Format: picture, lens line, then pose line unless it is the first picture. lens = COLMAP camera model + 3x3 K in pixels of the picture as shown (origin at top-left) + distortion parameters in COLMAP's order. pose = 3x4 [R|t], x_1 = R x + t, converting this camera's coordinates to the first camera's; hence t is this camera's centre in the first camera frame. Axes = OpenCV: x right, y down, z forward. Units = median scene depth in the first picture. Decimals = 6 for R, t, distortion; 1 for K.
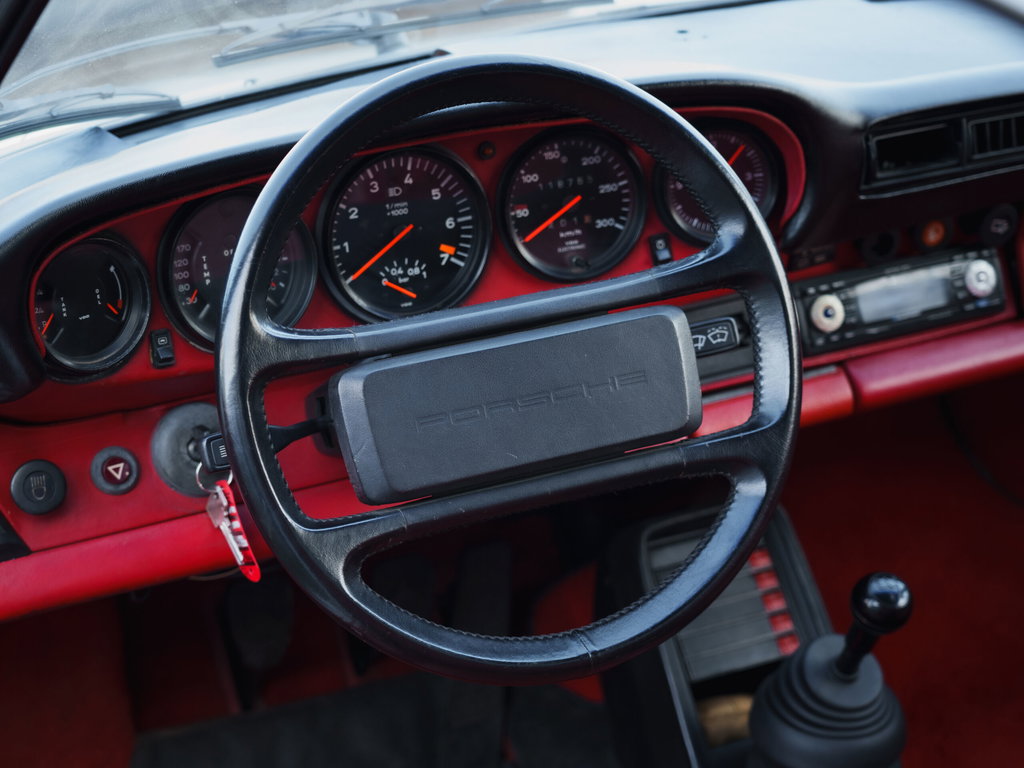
lens RADIAL K [[1873.8, 0, 510.9], [0, 1873.8, 384.9], [0, 0, 1]] dist [-0.005908, 0.000000]
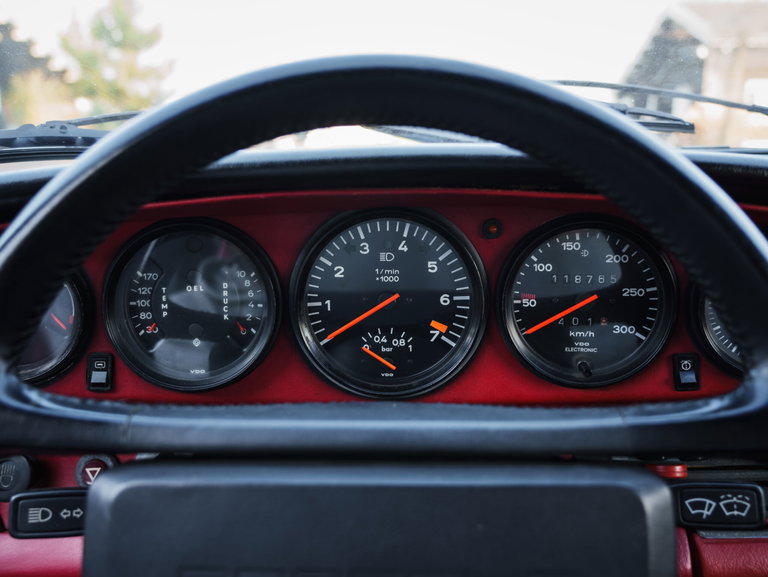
lens RADIAL K [[693.1, 0, 384.8], [0, 693.1, 283.9], [0, 0, 1]] dist [-0.008171, 0.007233]
pose [[0.900472, 0.153625, -0.406878, 0.082162], [-0.198257, 0.977674, -0.069627, -0.064212], [0.387098, 0.143363, 0.910825, 0.672676]]
